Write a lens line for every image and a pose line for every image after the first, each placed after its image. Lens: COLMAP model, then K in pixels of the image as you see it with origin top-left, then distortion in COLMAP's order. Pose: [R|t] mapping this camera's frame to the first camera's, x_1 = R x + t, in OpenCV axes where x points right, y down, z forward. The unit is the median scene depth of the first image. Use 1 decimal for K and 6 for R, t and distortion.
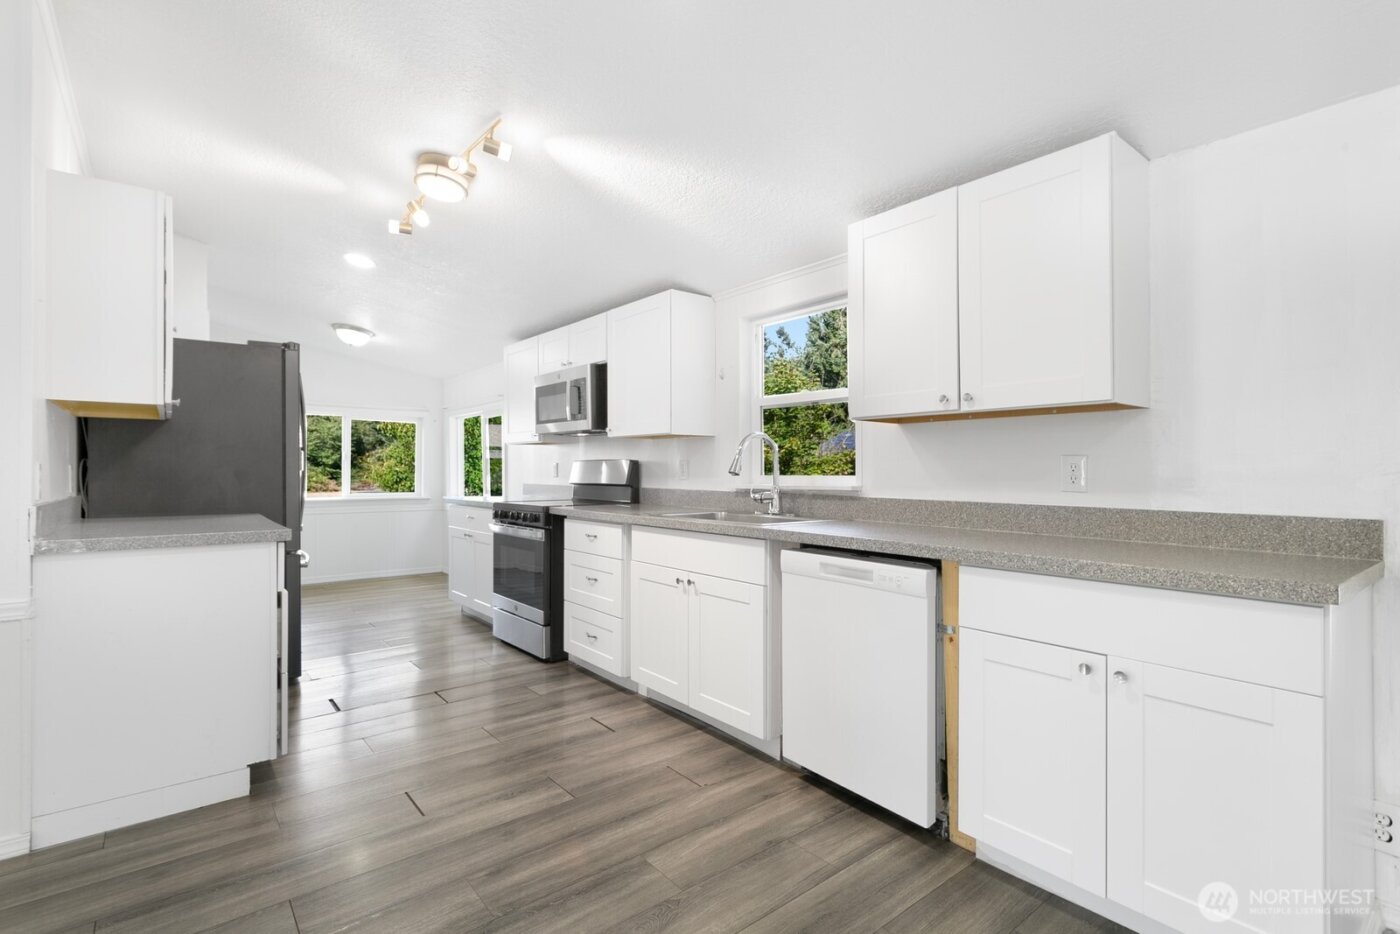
lens RADIAL K [[661.6, 0, 693.8], [0, 661.6, 472.1], [0, 0, 1]] dist [0.003016, 0.000660]
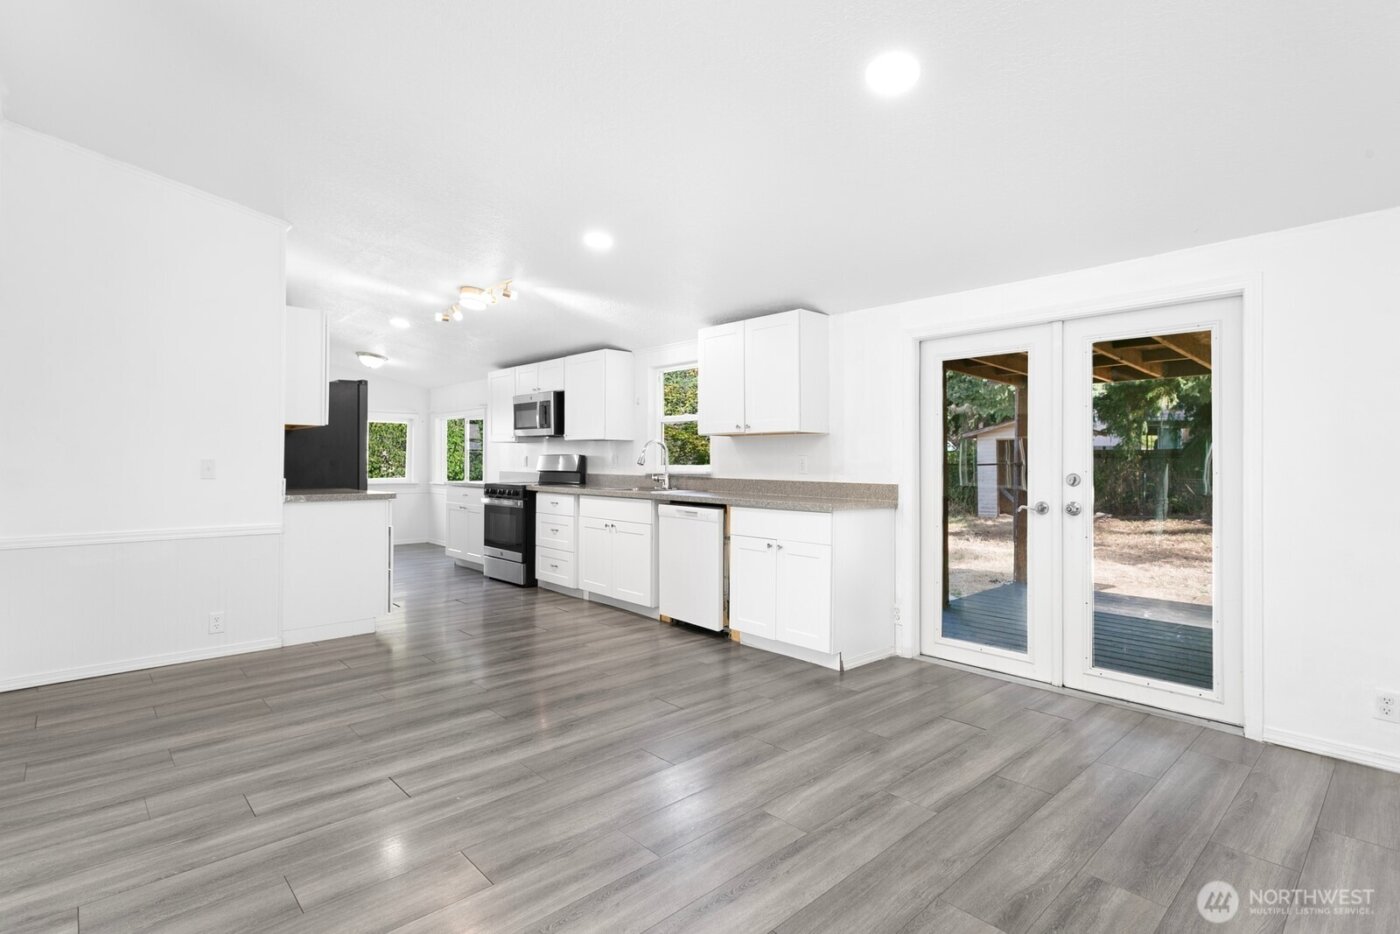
lens RADIAL K [[681.4, 0, 694.1], [0, 681.4, 458.2], [0, 0, 1]] dist [-0.000556, -0.000074]
pose [[0.997721, 0.003958, 0.067355, 0.065647], [-0.003471, 0.999967, -0.007351, -0.000234], [-0.067382, 0.007100, 0.997702, -0.619535]]
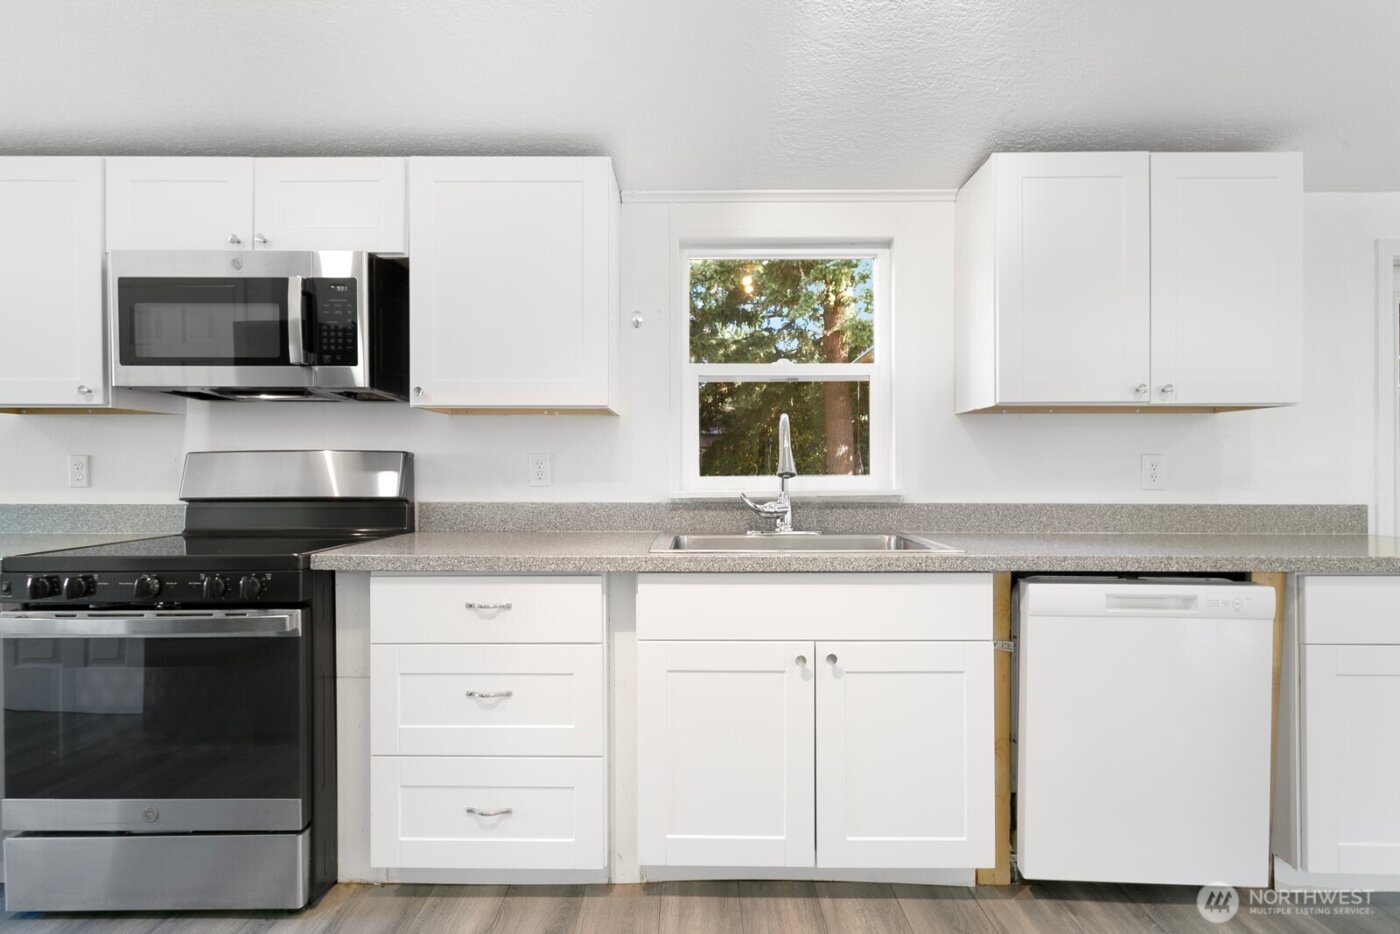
lens RADIAL K [[661.6, 0, 693.8], [0, 661.6, 472.1], [0, 0, 1]] dist [0.003016, 0.000660]
pose [[0.631488, -0.006215, 0.775361, -0.410022], [0.004561, 0.999980, 0.004301, -0.003474], [-0.775372, 0.000820, 0.631504, 0.542568]]
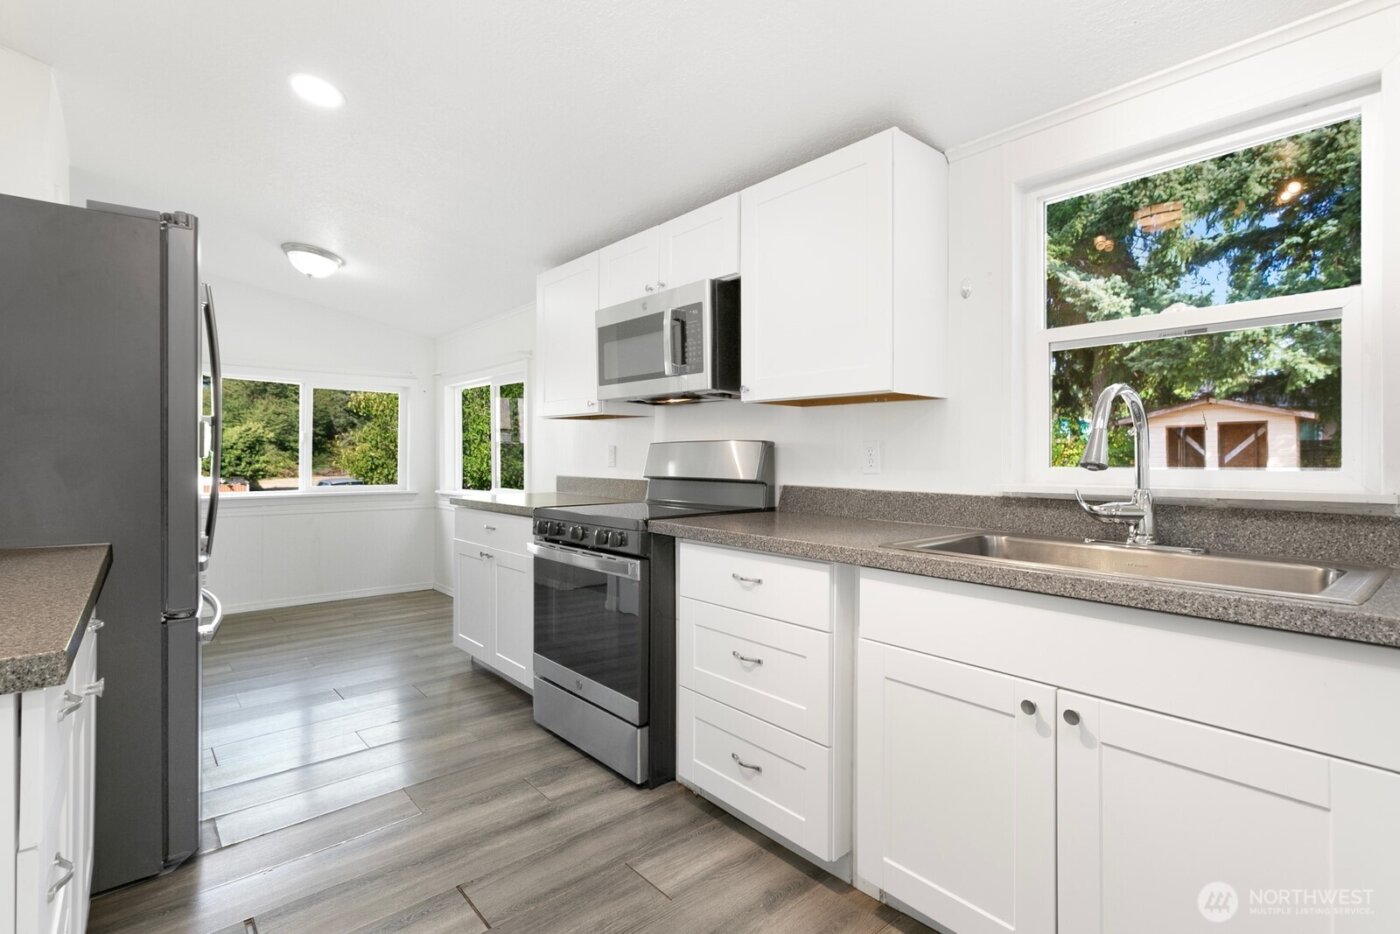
lens RADIAL K [[666.9, 0, 694.1], [0, 666.9, 454.8], [0, 0, 1]] dist [0.002039, 0.000217]
pose [[0.999494, 0.001903, 0.031758, -0.203054], [-0.001775, 0.999990, -0.004059, -0.003053], [-0.031766, 0.004000, 0.999487, 0.427584]]
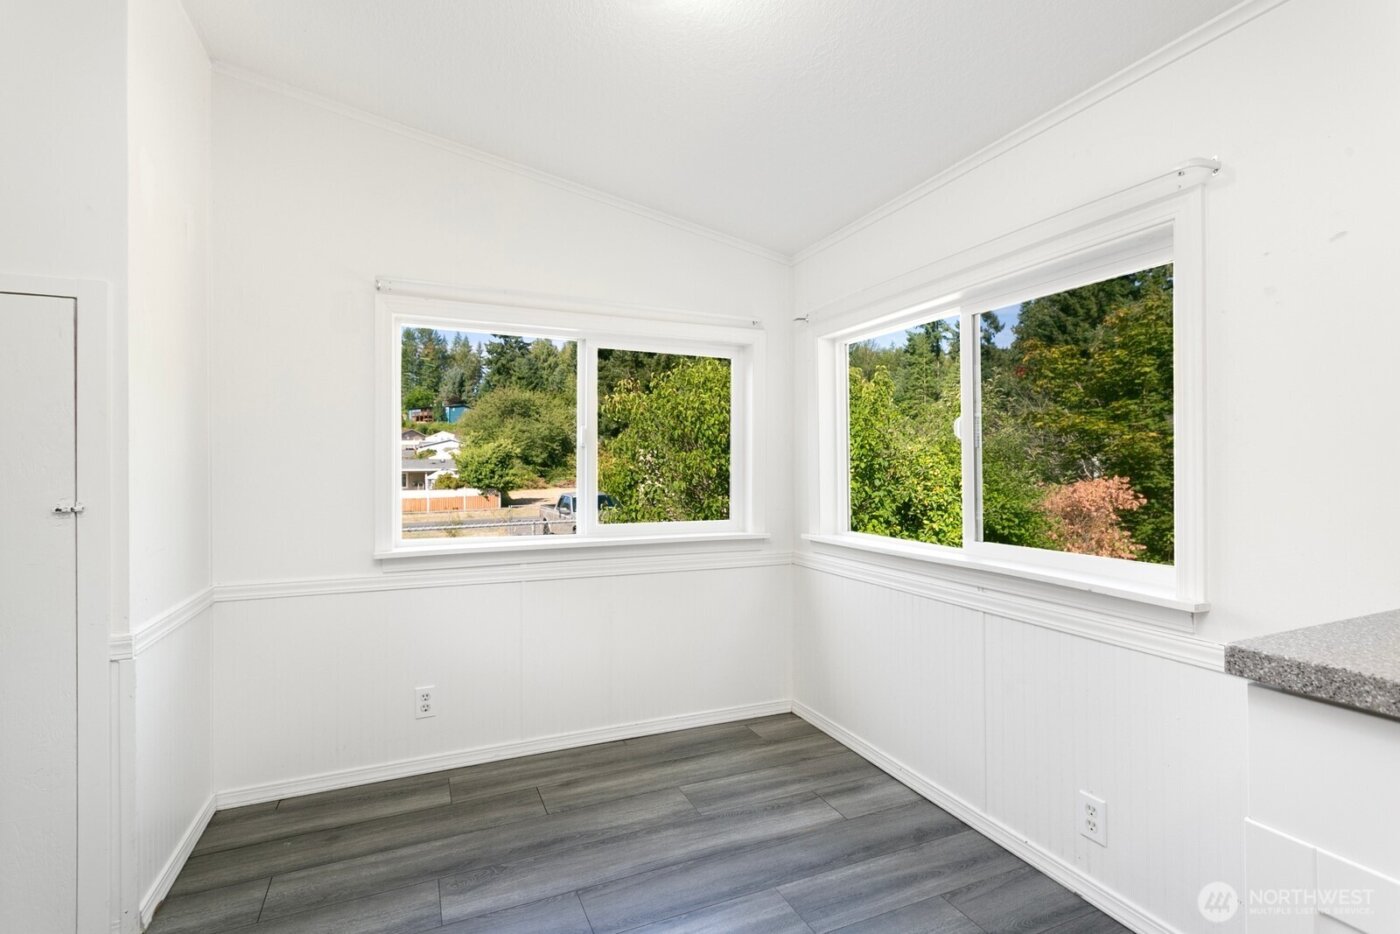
lens RADIAL K [[661.6, 0, 693.8], [0, 661.6, 472.1], [0, 0, 1]] dist [0.003016, 0.000660]
pose [[0.963129, -0.000923, -0.269040, -0.641012], [0.001937, 0.999992, 0.003503, -0.005961], [0.269035, -0.003895, 0.963123, 1.133493]]
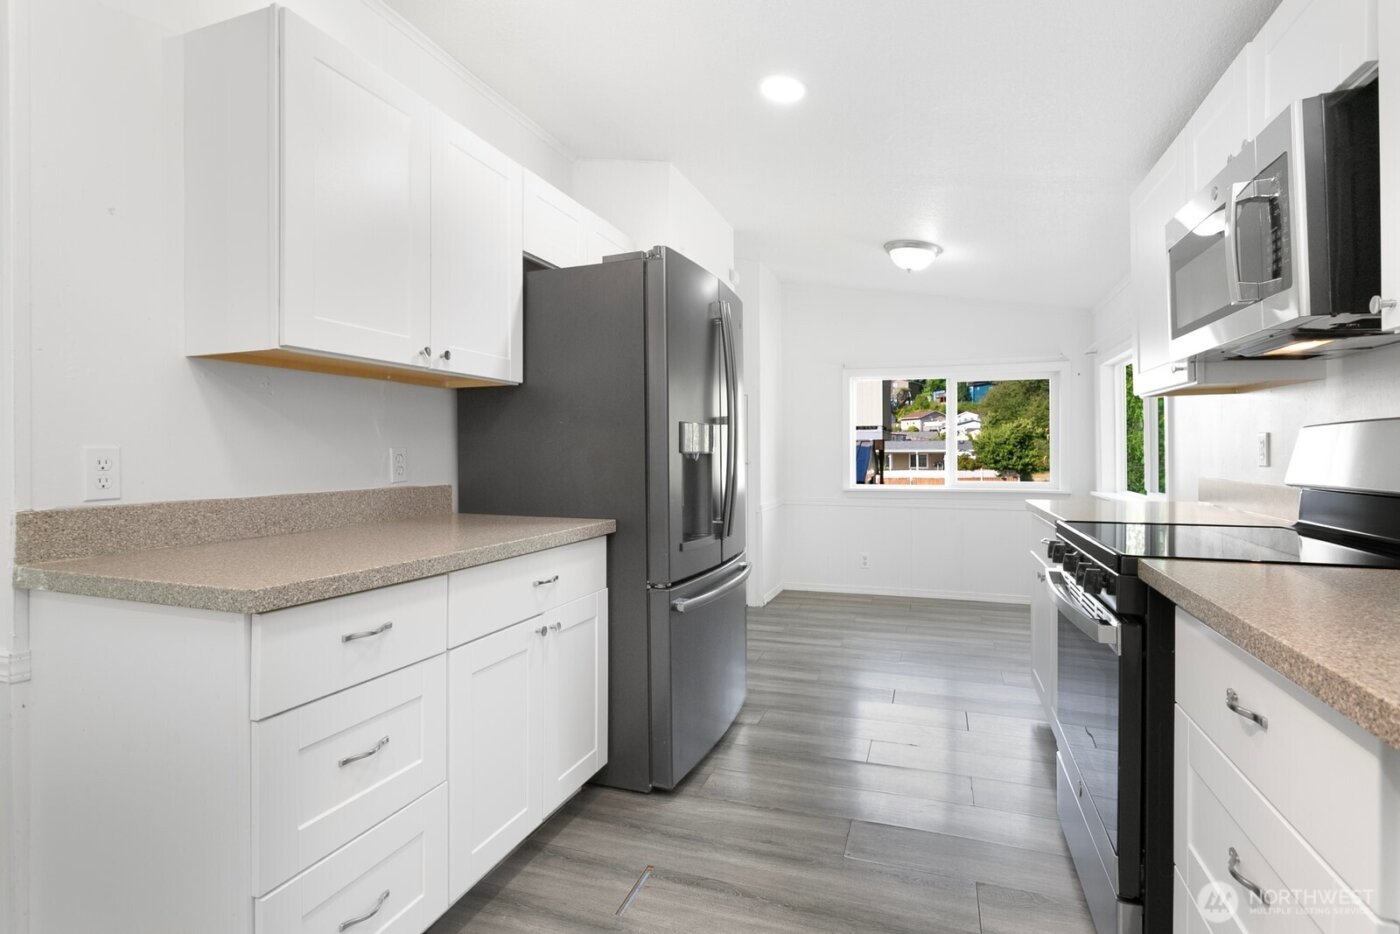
lens RADIAL K [[686.3, 0, 701.1], [0, 686.3, 452.9], [0, 0, 1]] dist [-0.001856, -0.000136]
pose [[0.533706, 0.000678, -0.845670, -0.040935], [0.001378, 0.999998, 0.001671, -0.003257], [0.845669, -0.002058, 0.533704, 0.638019]]
